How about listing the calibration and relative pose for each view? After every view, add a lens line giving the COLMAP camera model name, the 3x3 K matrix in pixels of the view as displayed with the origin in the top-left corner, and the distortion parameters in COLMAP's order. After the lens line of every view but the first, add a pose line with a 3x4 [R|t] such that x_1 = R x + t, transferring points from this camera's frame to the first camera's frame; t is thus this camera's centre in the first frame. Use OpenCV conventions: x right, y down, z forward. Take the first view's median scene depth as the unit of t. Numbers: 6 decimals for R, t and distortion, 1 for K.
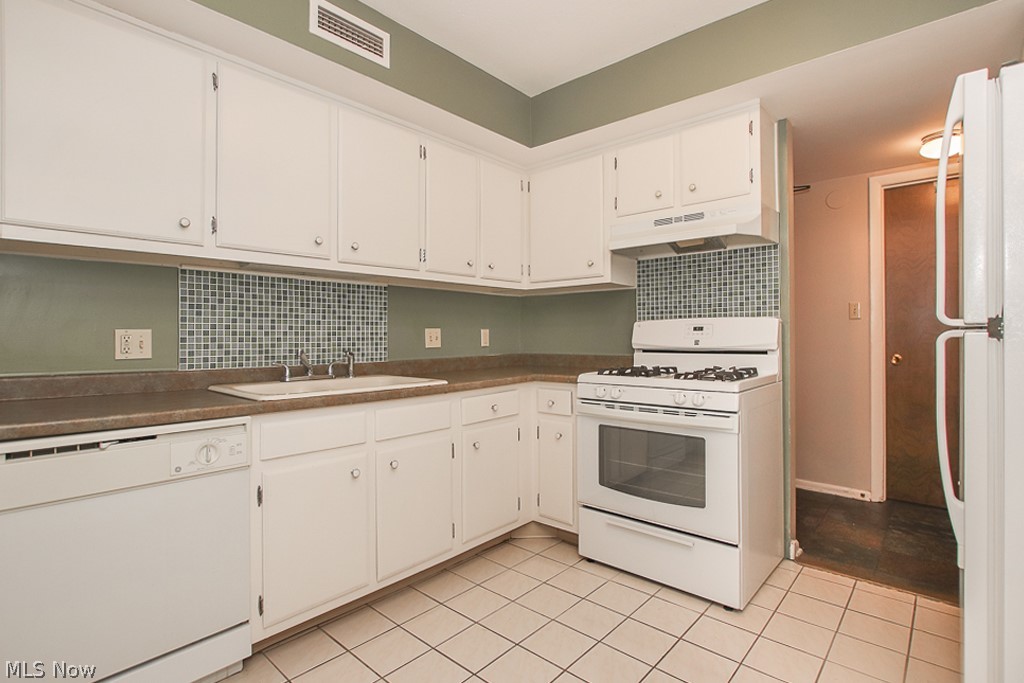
lens RADIAL K [[496.5, 0, 516.4], [0, 496.5, 335.9], [0, 0, 1]] dist [-0.013957, 0.002743]
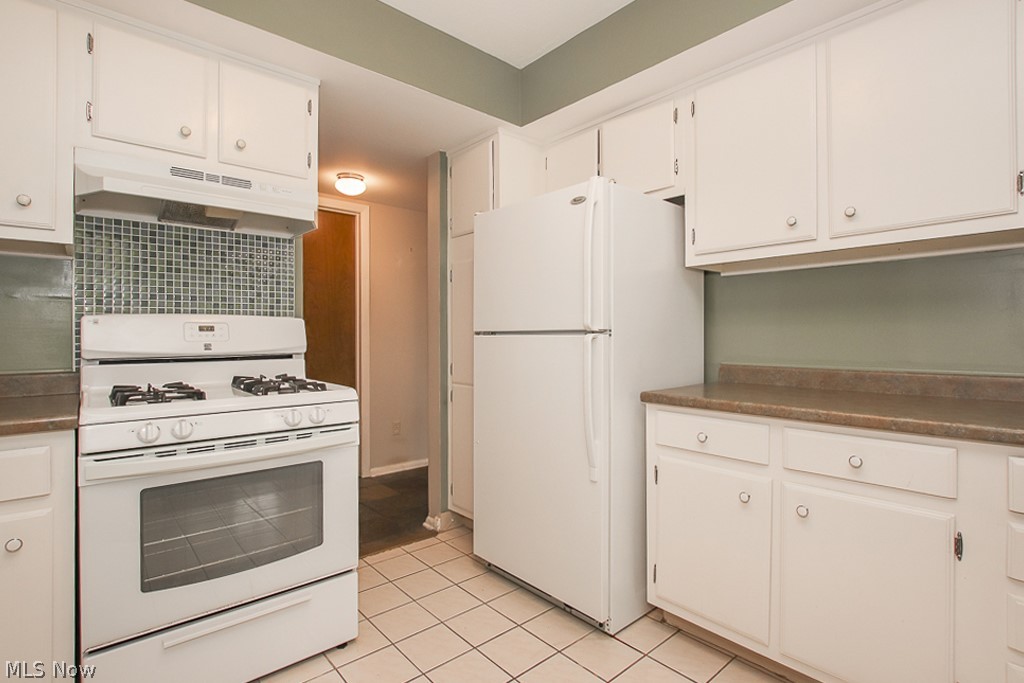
lens RADIAL K [[496.5, 0, 494.5], [0, 496.5, 334.7], [0, 0, 1]] dist [-0.013957, 0.002743]
pose [[0.141900, 0.008257, 0.989847, -0.326625], [0.001180, 0.999963, -0.008511, 0.001795], [-0.989880, 0.002376, 0.141885, 0.478444]]
